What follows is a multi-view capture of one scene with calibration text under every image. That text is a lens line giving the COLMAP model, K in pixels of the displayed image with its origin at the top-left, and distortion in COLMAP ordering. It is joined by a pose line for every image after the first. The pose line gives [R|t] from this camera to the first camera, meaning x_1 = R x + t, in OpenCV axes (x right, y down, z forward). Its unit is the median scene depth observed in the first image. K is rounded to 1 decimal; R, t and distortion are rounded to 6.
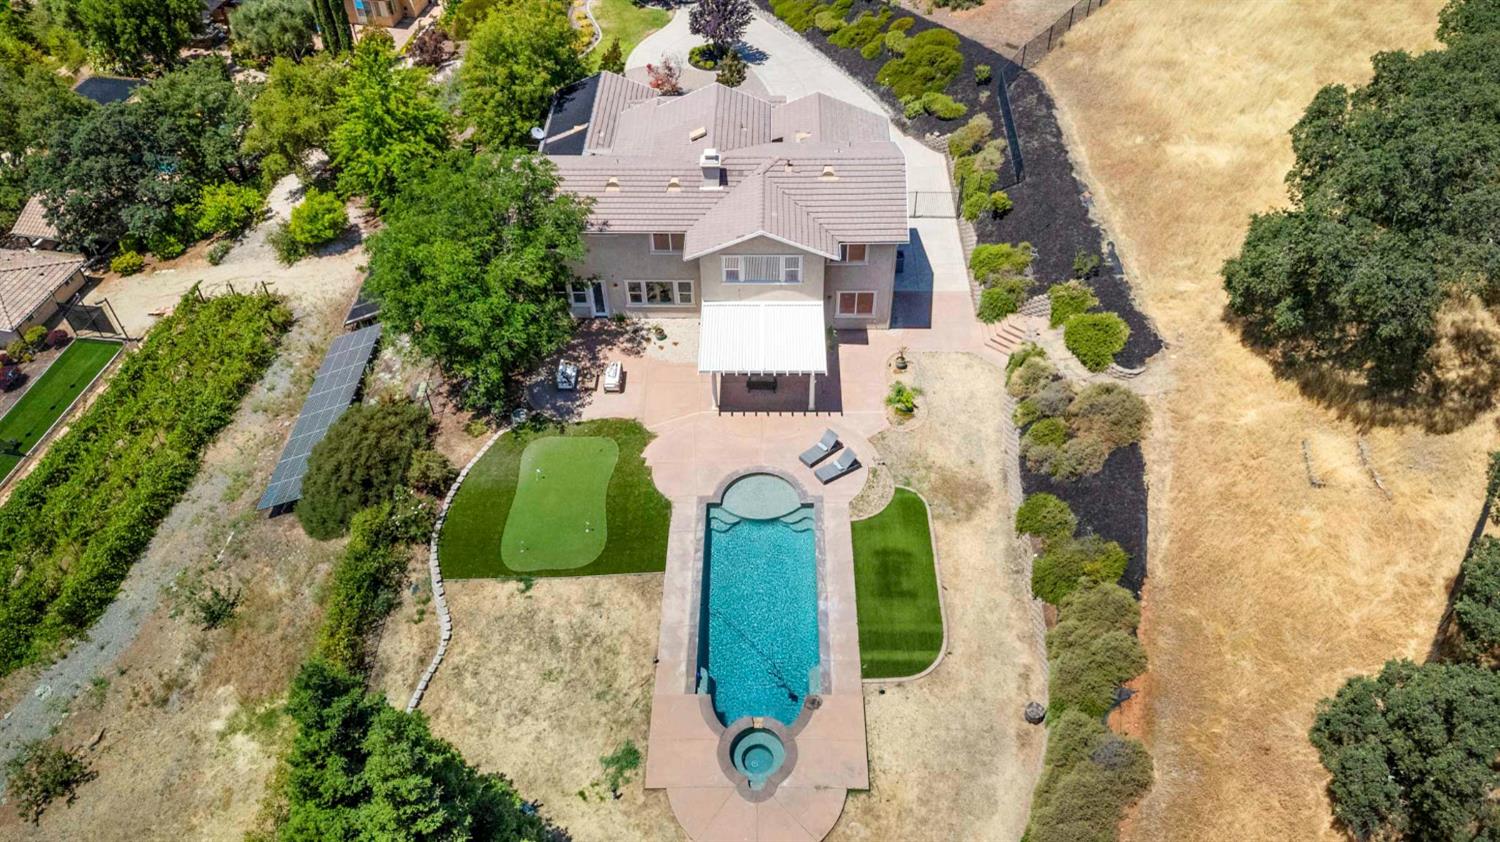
lens RADIAL K [[1107.6, 0, 750.0], [0, 1107.6, 421.0], [0, 0, 1]] dist [0.049713, -0.051728]
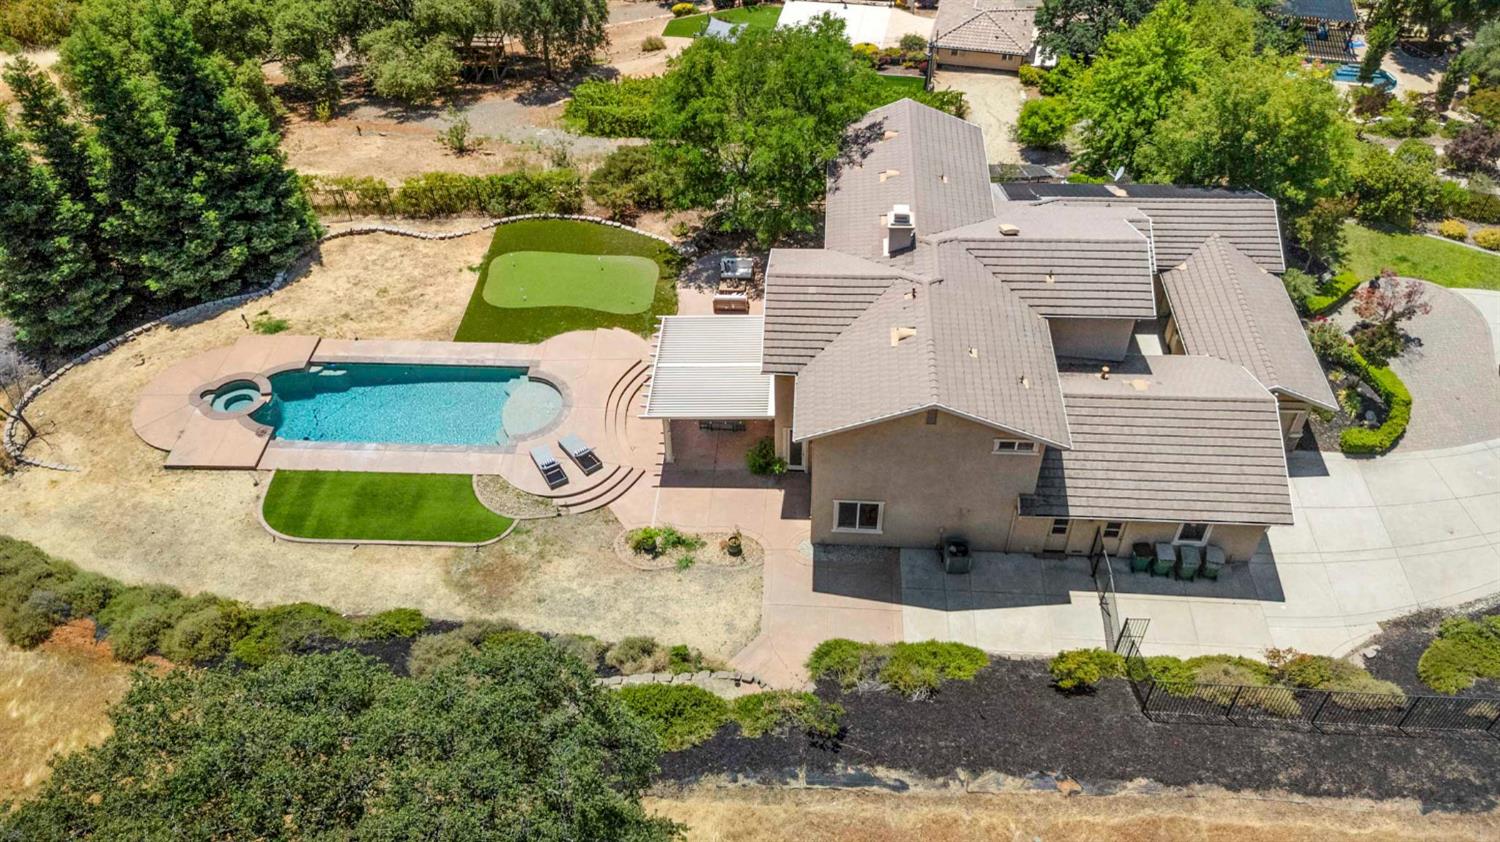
lens RADIAL K [[1107.6, 0, 750.0], [0, 1107.6, 421.0], [0, 0, 1]] dist [0.049713, -0.051728]
pose [[-0.032836, 0.725665, -0.687265, 0.664777], [-0.687582, 0.482653, 0.542472, -0.570245], [0.725364, 0.490364, 0.483105, 0.686957]]
